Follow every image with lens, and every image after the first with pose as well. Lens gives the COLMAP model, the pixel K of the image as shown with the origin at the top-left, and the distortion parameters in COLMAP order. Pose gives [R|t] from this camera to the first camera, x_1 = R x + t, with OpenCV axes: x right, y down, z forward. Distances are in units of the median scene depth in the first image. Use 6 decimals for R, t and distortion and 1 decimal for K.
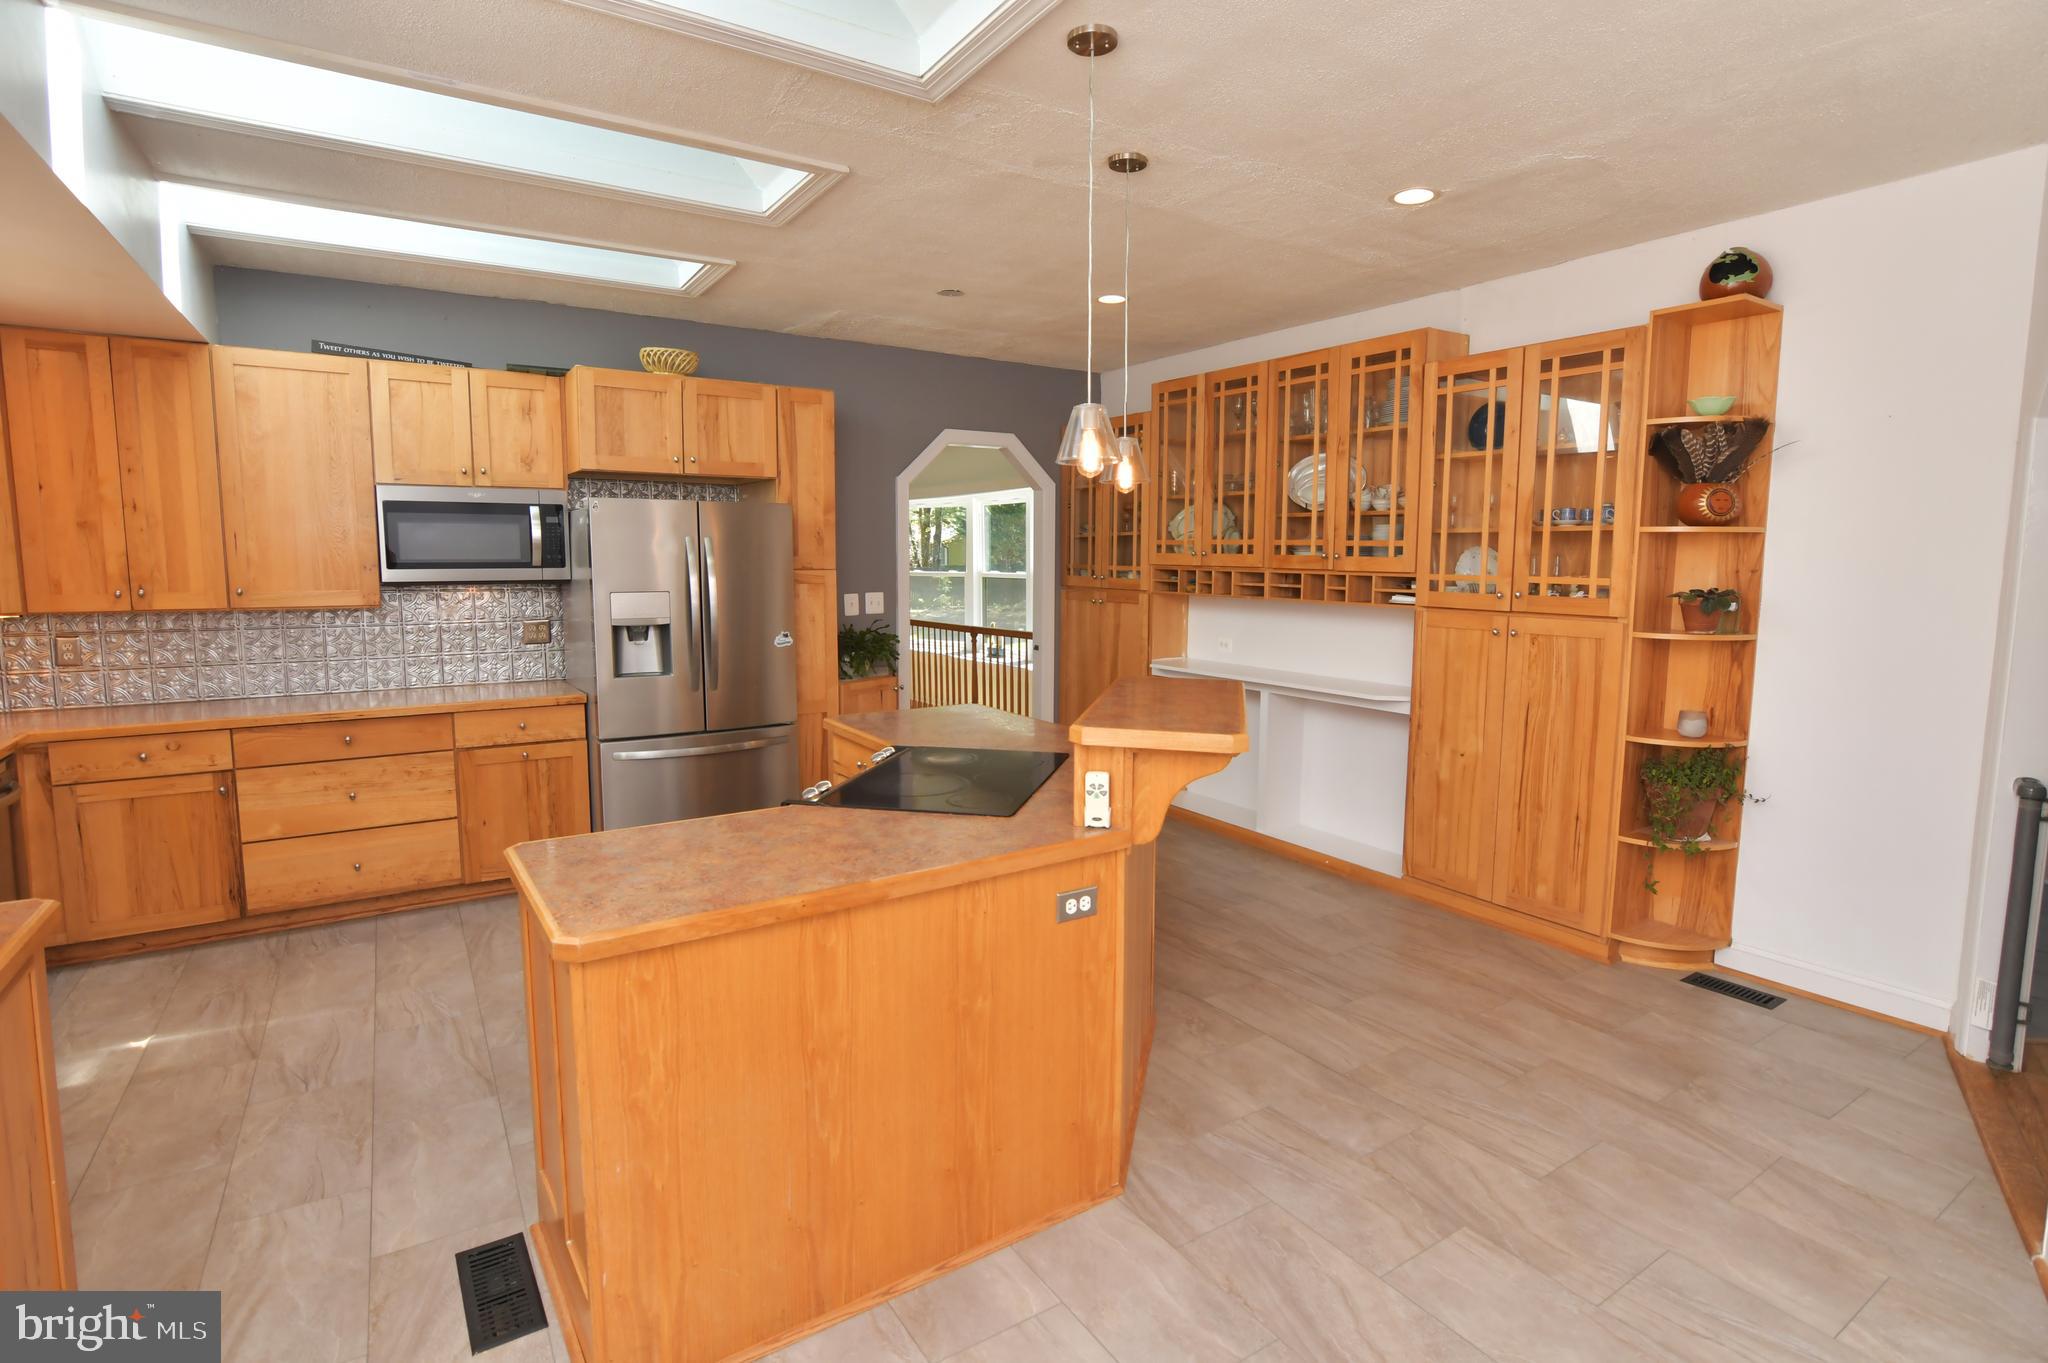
lens RADIAL K [[995.4, 0, 1026.3], [0, 995.4, 671.9], [0, 0, 1]] dist [-0.031527, 0.009331]
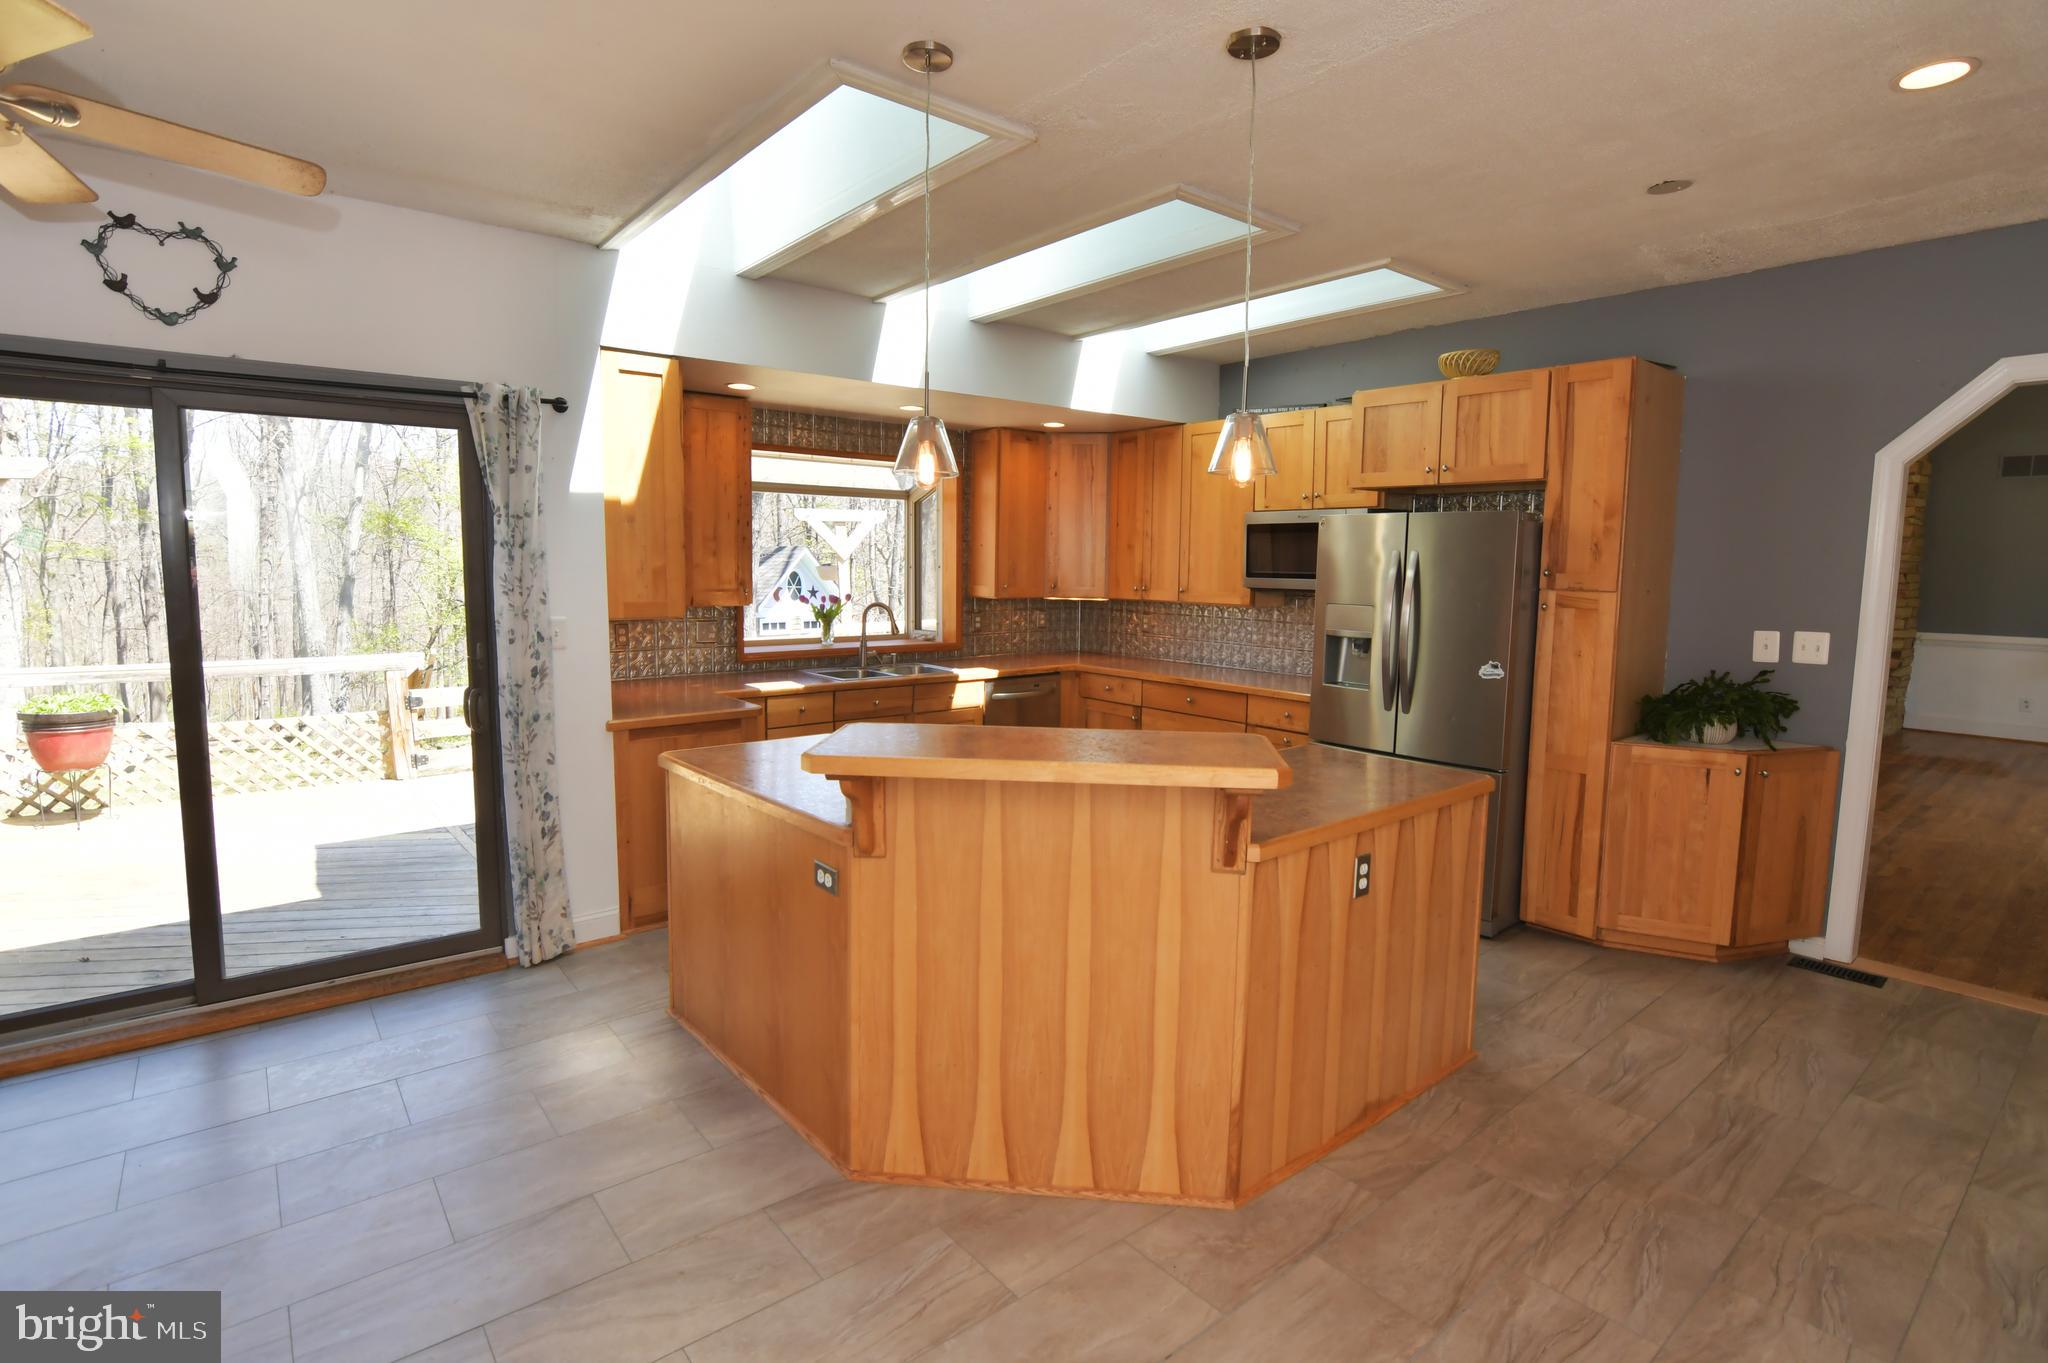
lens RADIAL K [[995.4, 0, 1026.2], [0, 995.4, 668.7], [0, 0, 1]] dist [-0.031527, 0.009331]
pose [[0.111040, 0.105387, -0.988212, 0.653998], [-0.125467, 0.987892, 0.091254, -0.072705], [0.985864, 0.113855, 0.122918, 0.599394]]
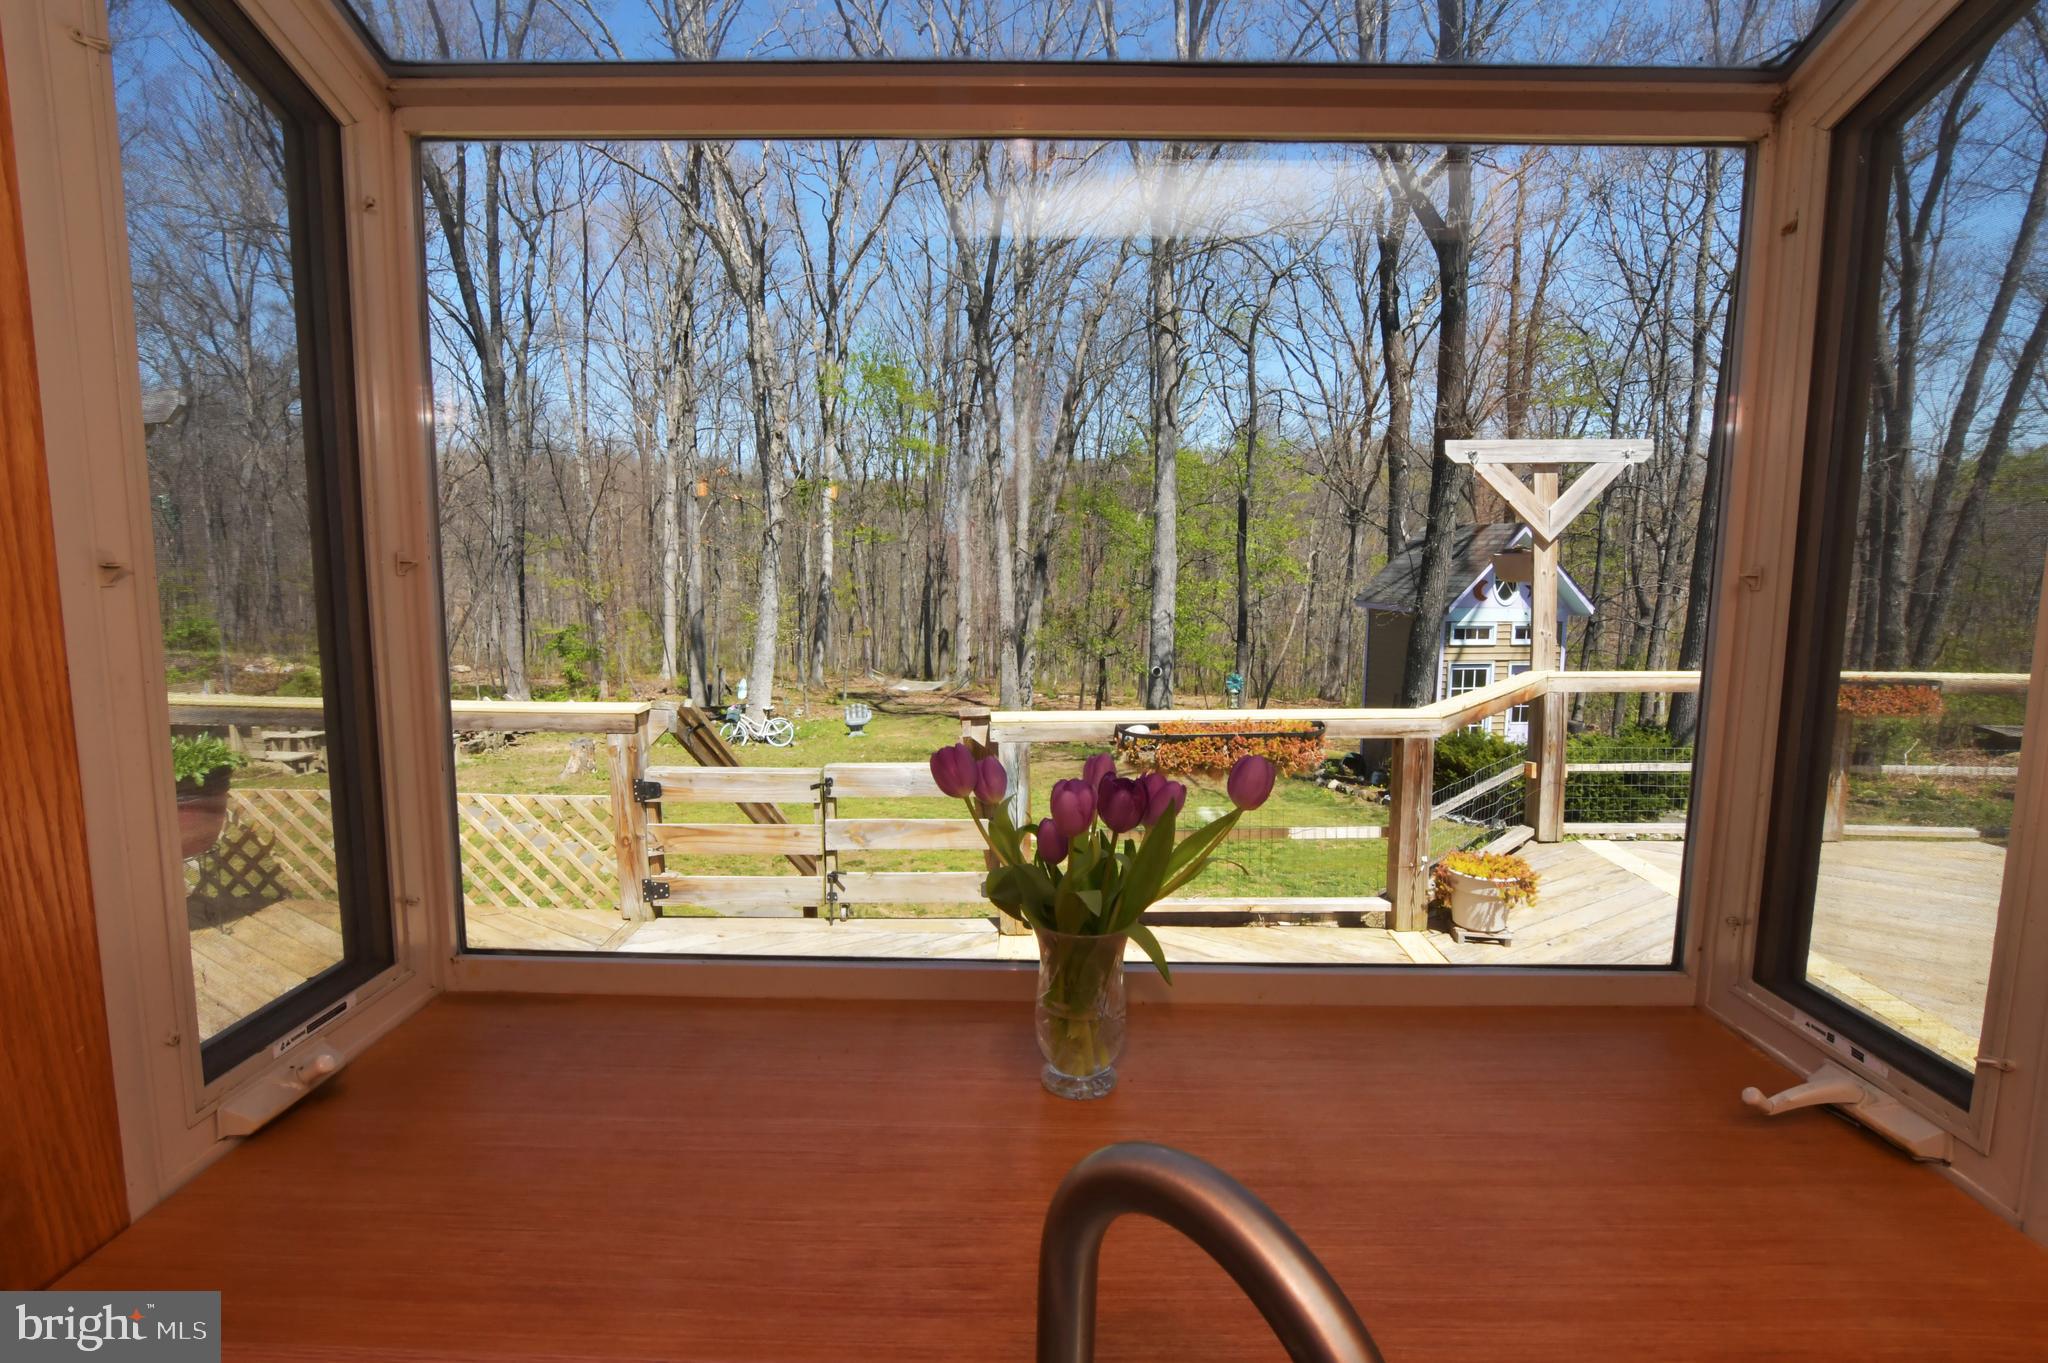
lens RADIAL K [[995.4, 0, 1034.9], [0, 995.4, 667.1], [0, 0, 1]] dist [-0.031527, 0.009331]
pose [[-0.556073, 0.099686, -0.825133, -0.743833], [-0.104848, 0.976436, 0.188624, -0.069798], [0.824493, 0.191403, -0.532518, 0.579433]]
